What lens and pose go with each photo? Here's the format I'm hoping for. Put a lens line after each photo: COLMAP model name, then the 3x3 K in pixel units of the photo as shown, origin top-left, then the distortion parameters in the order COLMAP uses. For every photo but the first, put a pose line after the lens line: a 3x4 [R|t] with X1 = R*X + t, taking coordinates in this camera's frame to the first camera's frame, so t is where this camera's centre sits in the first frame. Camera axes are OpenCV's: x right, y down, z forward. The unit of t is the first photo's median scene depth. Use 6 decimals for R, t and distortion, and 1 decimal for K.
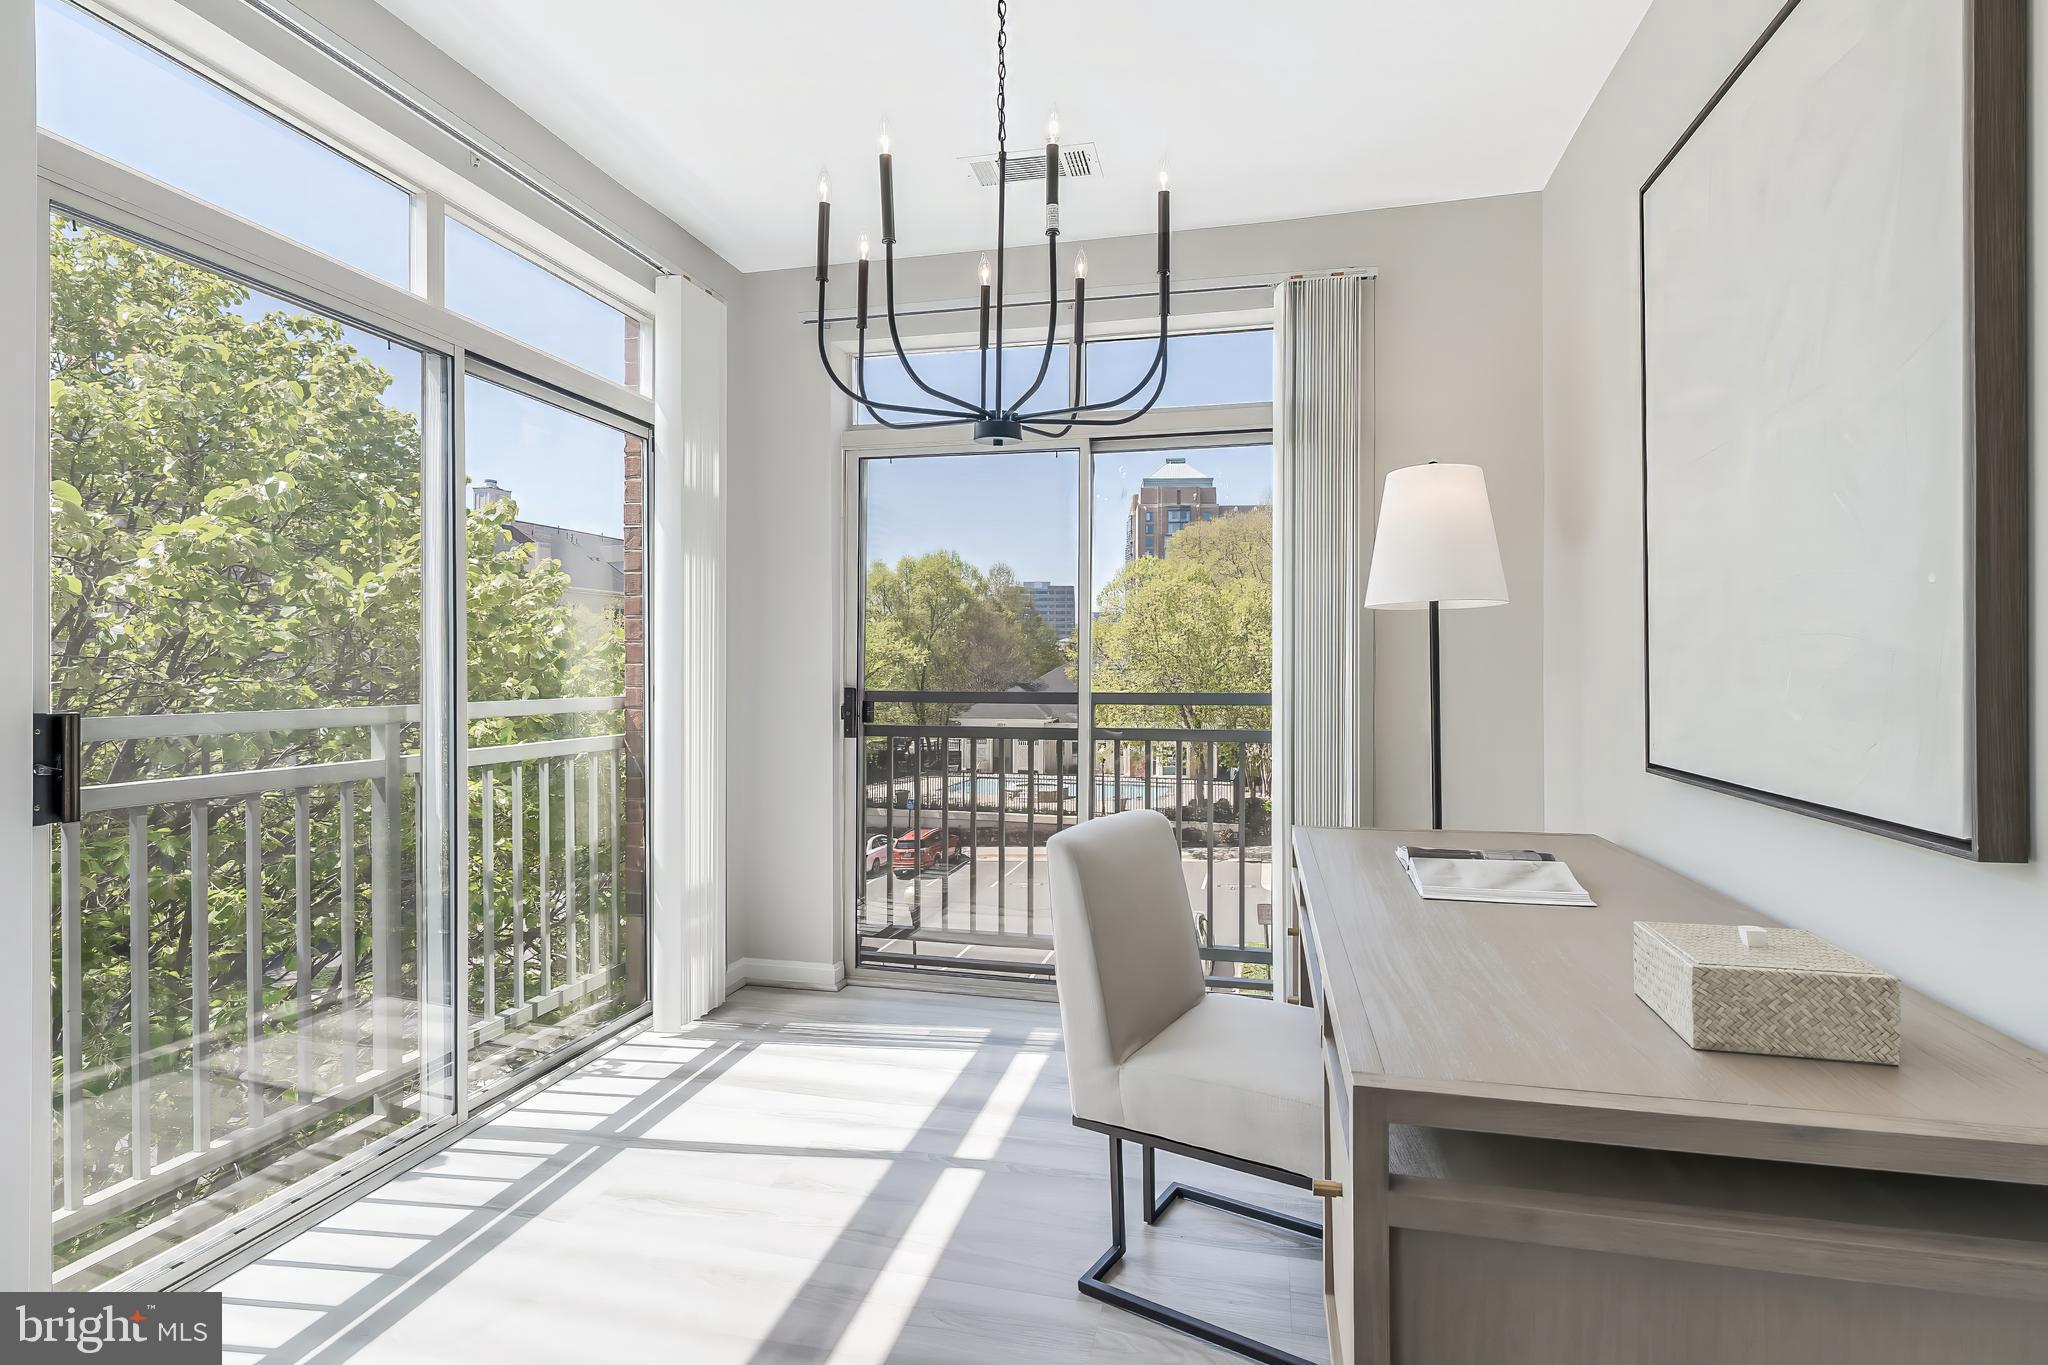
lens RADIAL K [[956.8, 0, 1024.0], [0, 956.8, 682.5], [0, 0, 1]] dist [-0.000011, -0.000002]
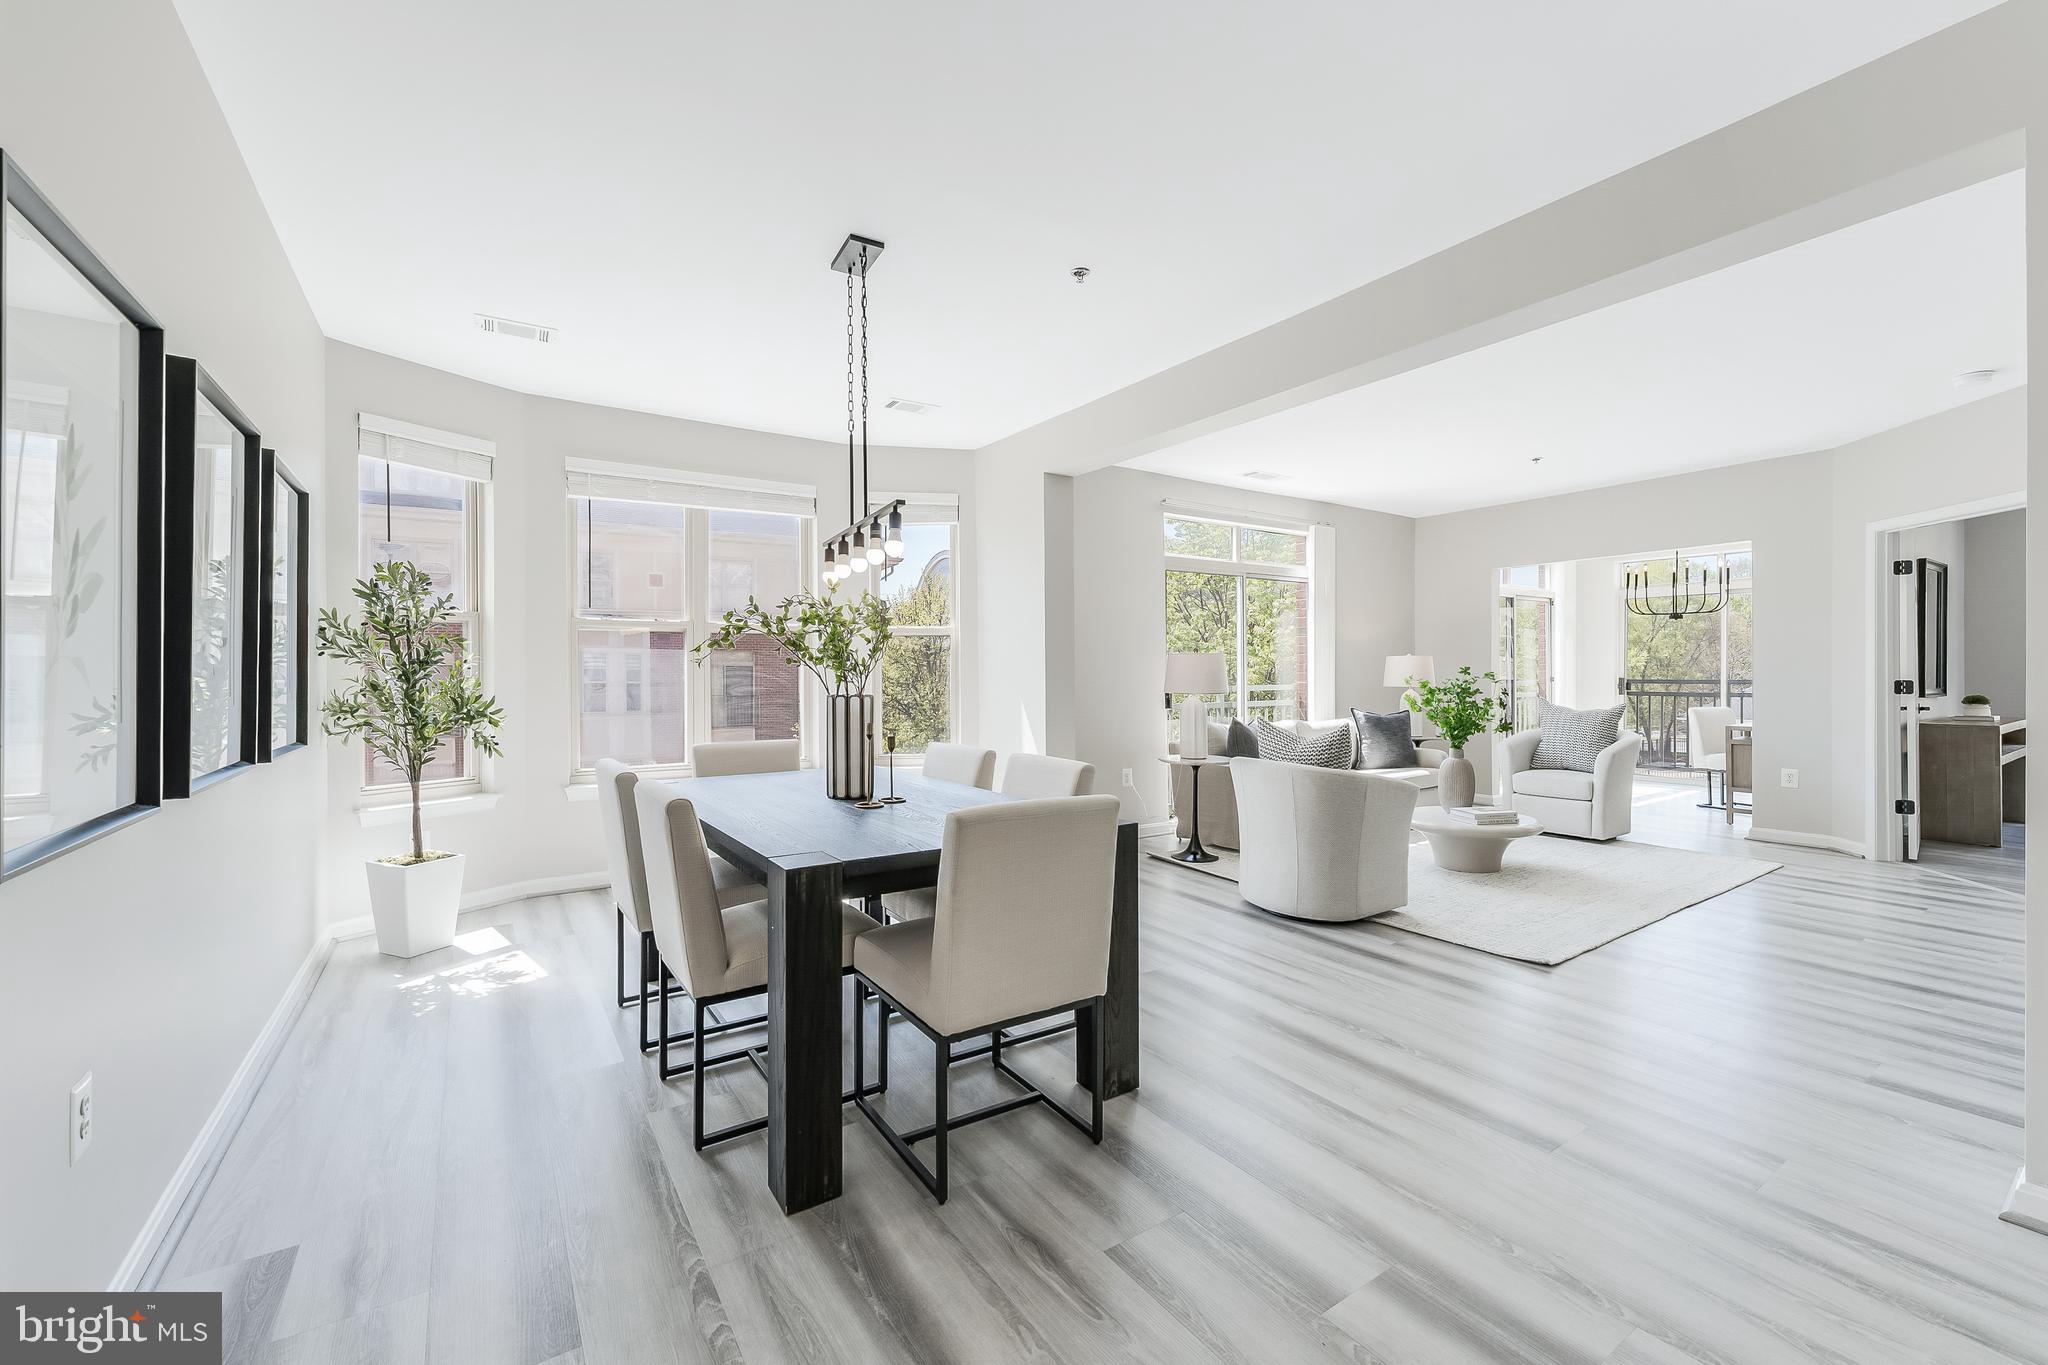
lens RADIAL K [[825.0, 0, 1031.6], [0, 825.0, 673.2], [0, 0, 1]] dist [0.000806, -0.000057]
pose [[0.738894, -0.000915, -0.673821, 0.173235], [-0.005455, 0.999958, -0.007340, 0.018295], [0.673800, 0.009099, 0.738858, -1.967140]]
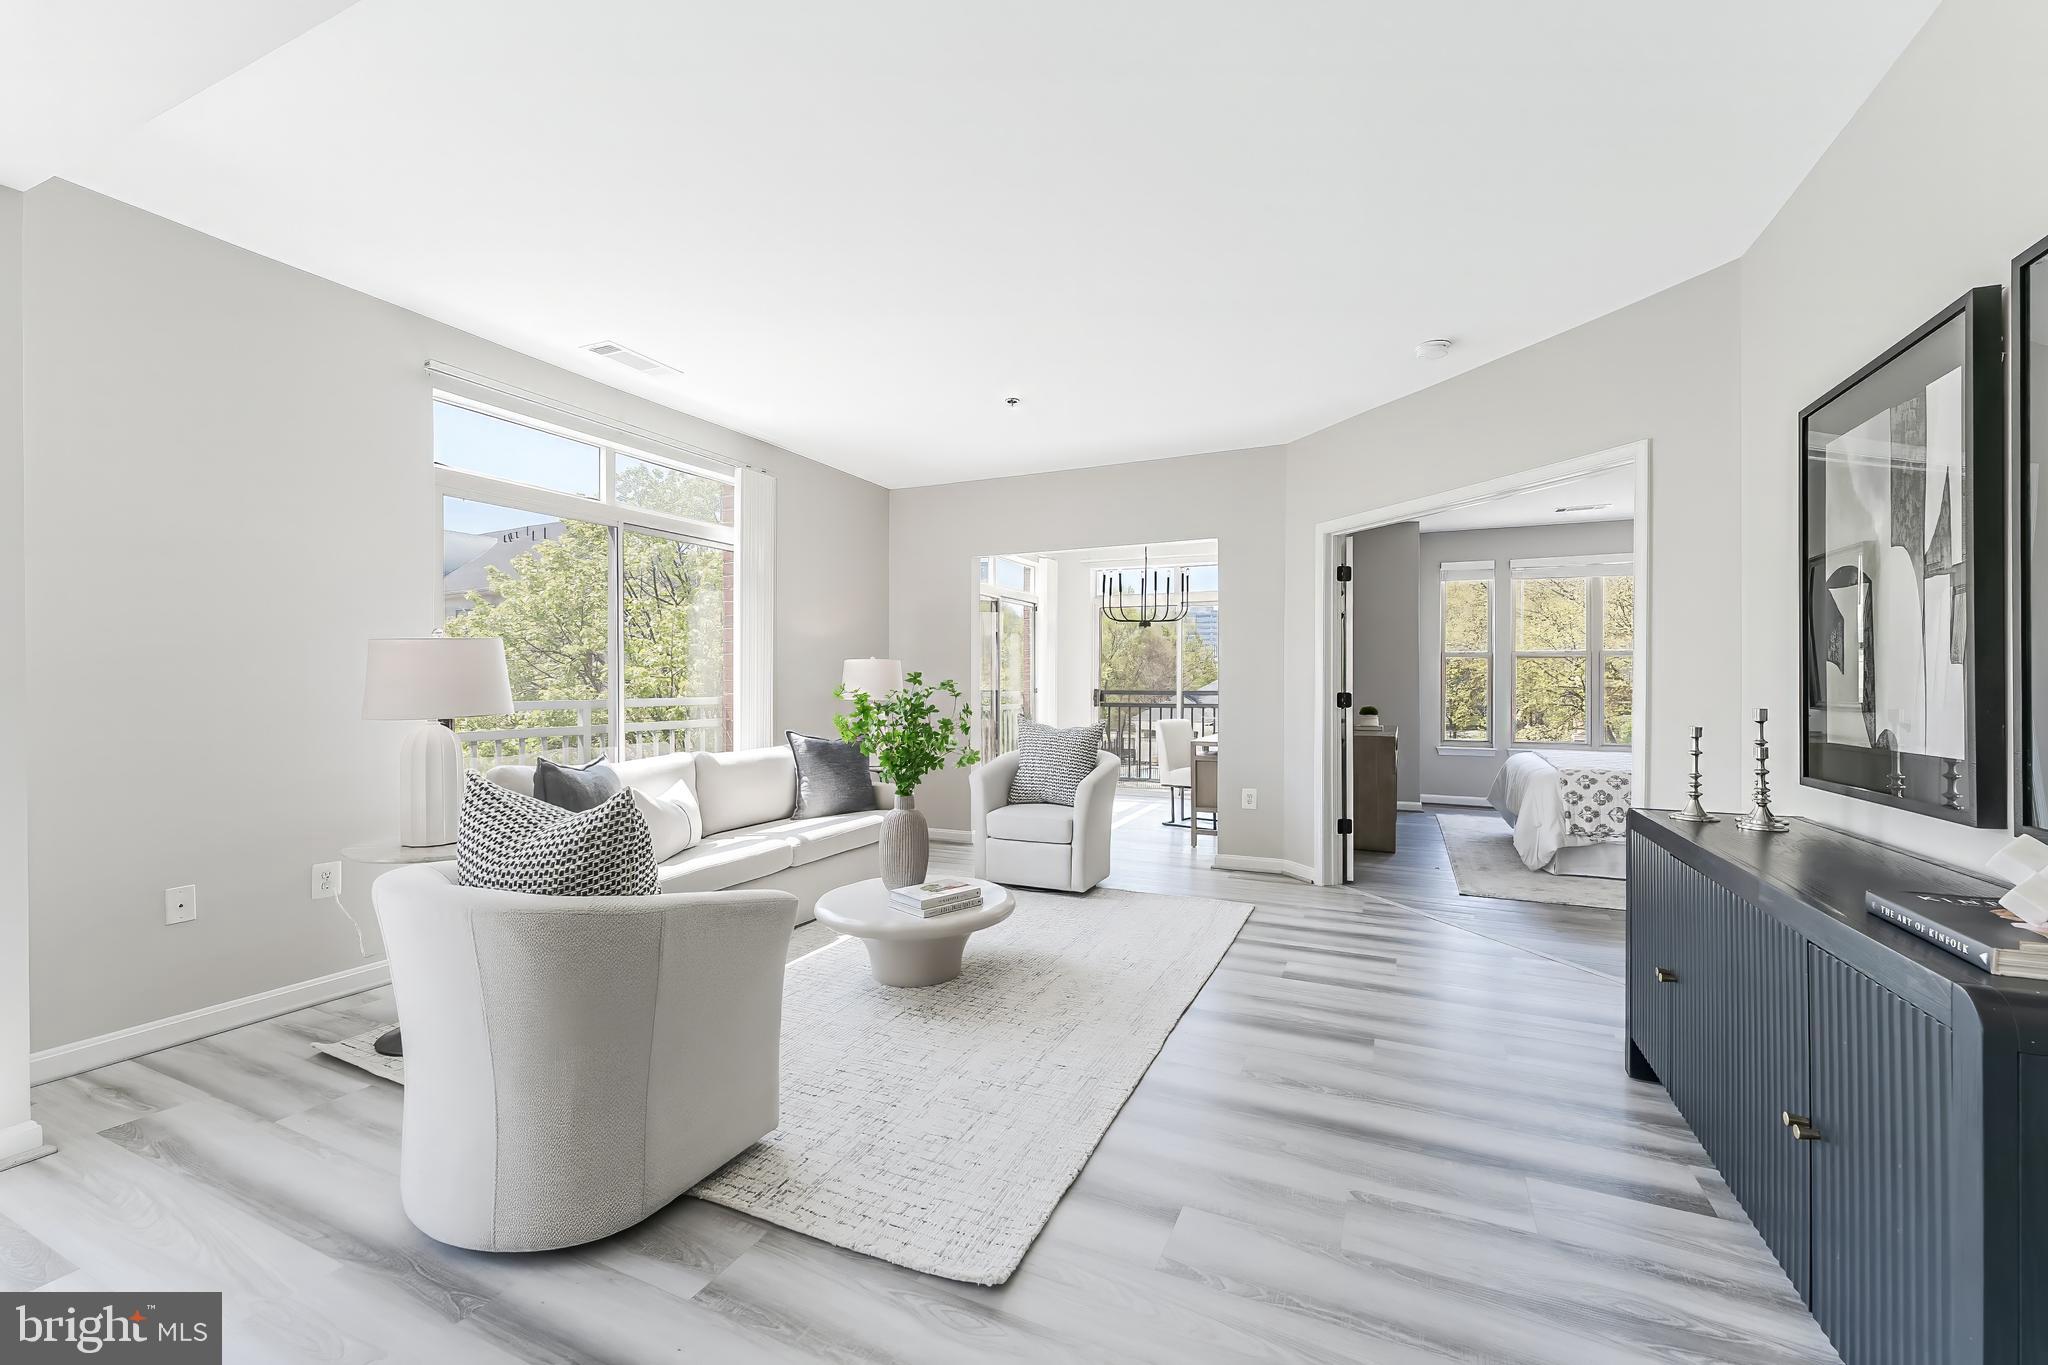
lens RADIAL K [[828.7, 0, 1035.8], [0, 828.7, 672.6], [0, 0, 1]] dist [0.000883, 0.000020]
pose [[0.982948, 0.002790, -0.183864, 0.083843], [-0.007221, 0.999699, -0.023434, 0.014765], [0.183743, 0.024362, 0.982672, -1.365700]]
